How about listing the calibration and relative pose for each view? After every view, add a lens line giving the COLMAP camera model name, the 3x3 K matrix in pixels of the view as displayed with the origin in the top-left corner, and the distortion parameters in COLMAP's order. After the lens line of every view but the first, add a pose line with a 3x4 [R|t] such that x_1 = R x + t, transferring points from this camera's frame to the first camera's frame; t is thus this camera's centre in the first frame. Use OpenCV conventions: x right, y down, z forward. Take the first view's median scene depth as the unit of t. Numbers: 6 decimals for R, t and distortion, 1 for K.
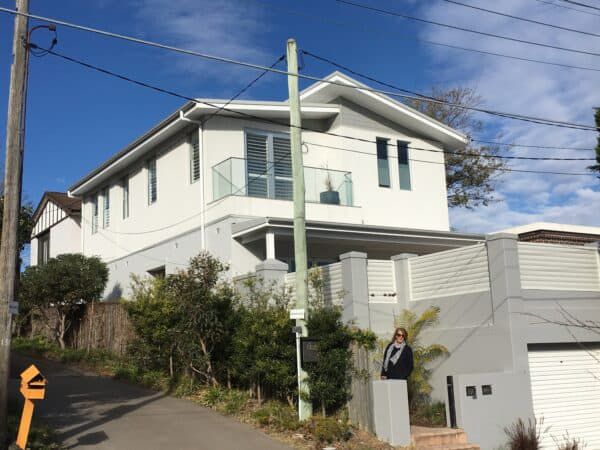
lens RADIAL K [[745.7, 0, 300.0], [0, 745.7, 225.0], [0, 0, 1]] dist [0.018086, 0.006864]
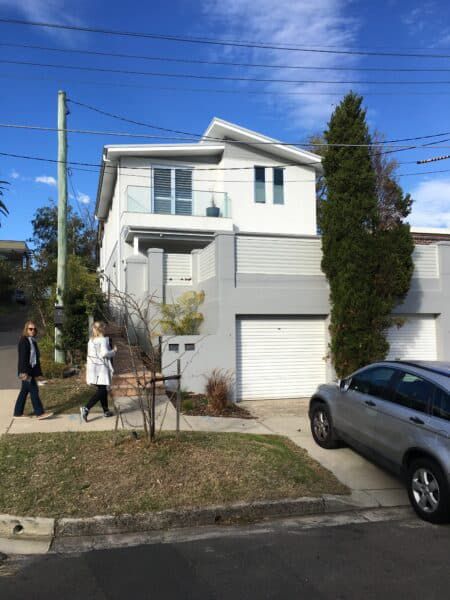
lens RADIAL K [[504.2, 0, 225.0], [0, 504.2, 300.0], [0, 0, 1]] dist [0.003384, 0.002523]
pose [[0.959328, 0.006178, -0.282225, 0.325198], [0.026215, 0.993490, 0.110859, 0.022238], [0.281072, -0.113749, 0.952922, 0.095906]]
